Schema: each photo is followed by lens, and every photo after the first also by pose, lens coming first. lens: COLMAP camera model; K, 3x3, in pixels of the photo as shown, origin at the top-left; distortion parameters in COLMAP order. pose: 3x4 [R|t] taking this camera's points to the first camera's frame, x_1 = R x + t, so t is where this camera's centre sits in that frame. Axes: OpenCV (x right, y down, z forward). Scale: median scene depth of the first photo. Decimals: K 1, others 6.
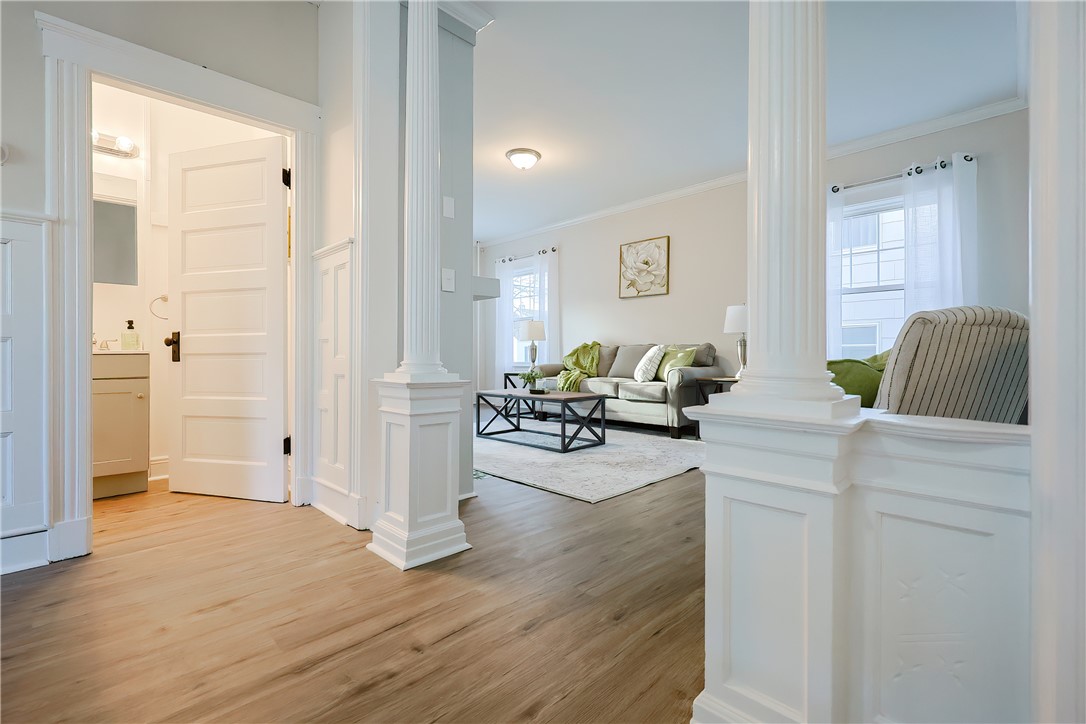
lens RADIAL K [[489.4, 0, 540.1], [0, 489.4, 353.1], [0, 0, 1]] dist [0.001578, 0.000038]
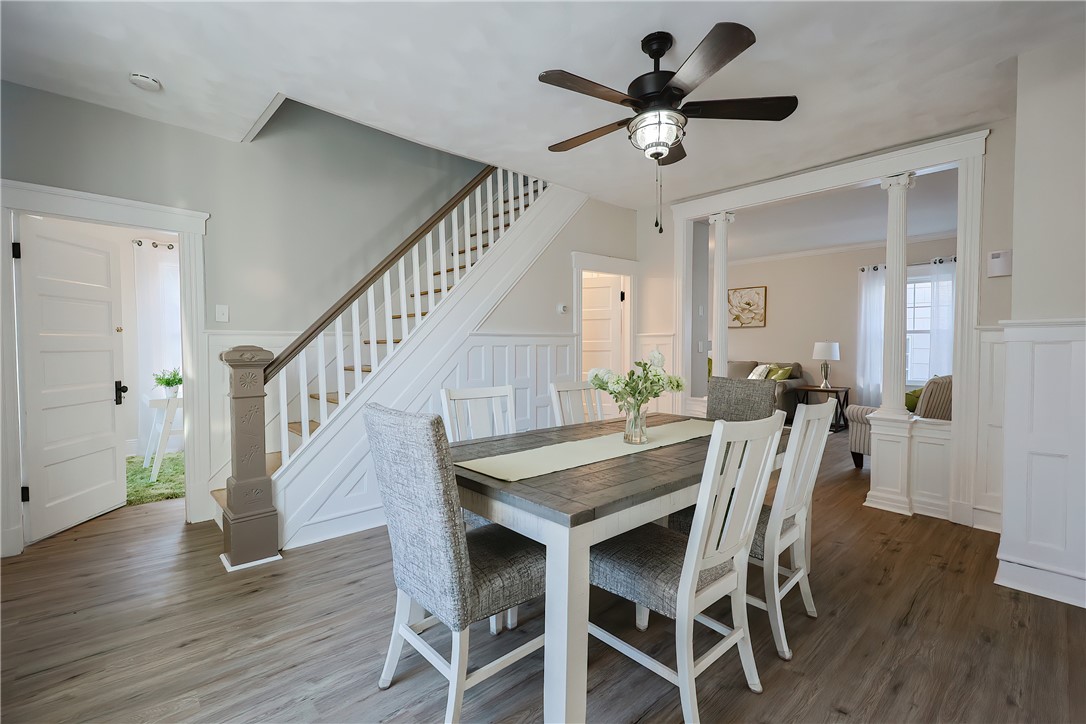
lens RADIAL K [[495.9, 0, 544.6], [0, 495.9, 355.2], [0, 0, 1]] dist [-0.004200, -0.000492]
pose [[0.999628, 0.001018, -0.027240, -0.478271], [-0.000268, 0.999621, 0.027524, -0.105139], [0.027258, -0.027506, 0.999250, -0.659563]]
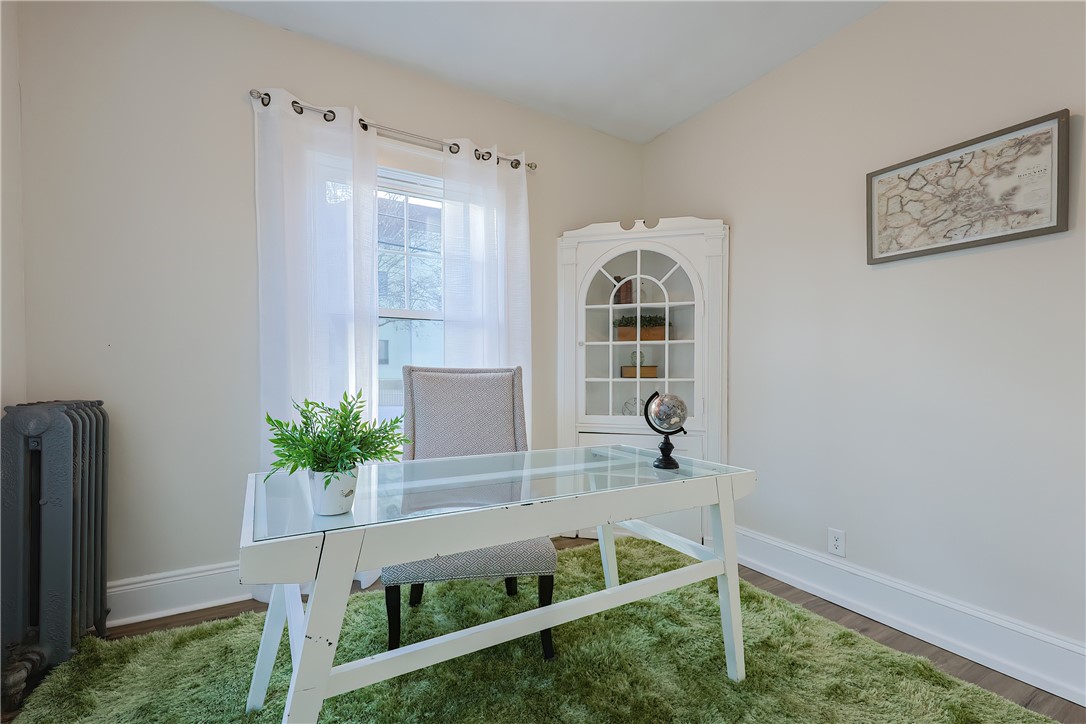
lens RADIAL K [[473.7, 0, 538.5], [0, 473.7, 372.8], [0, 0, 1]] dist [-0.000089, -0.000173]
pose [[0.970350, -0.001232, -0.241702, -1.156183], [0.001641, 0.999998, 0.001491, -0.058817], [0.241700, -0.001844, 0.970349, 0.178849]]
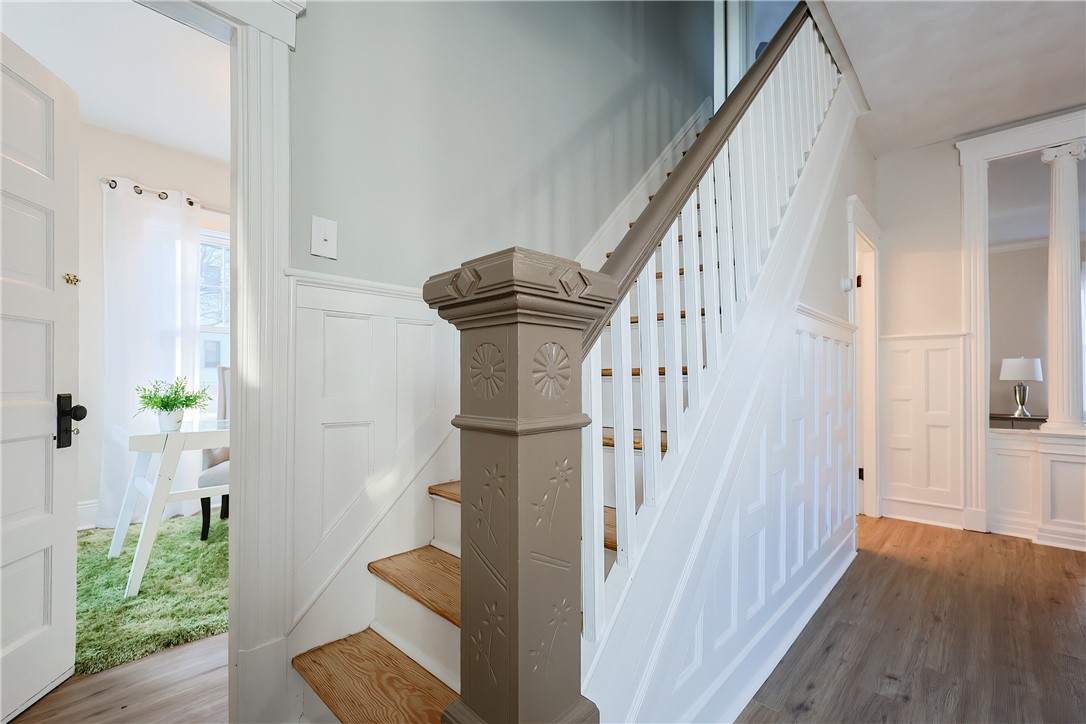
lens RADIAL K [[473.7, 0, 538.5], [0, 473.7, 372.8], [0, 0, 1]] dist [-0.000089, -0.000173]
pose [[0.999306, 0.003195, 0.037116, -0.906839], [-0.002877, 0.999959, -0.008619, -0.048763], [-0.037142, 0.008506, 0.999274, -0.183598]]
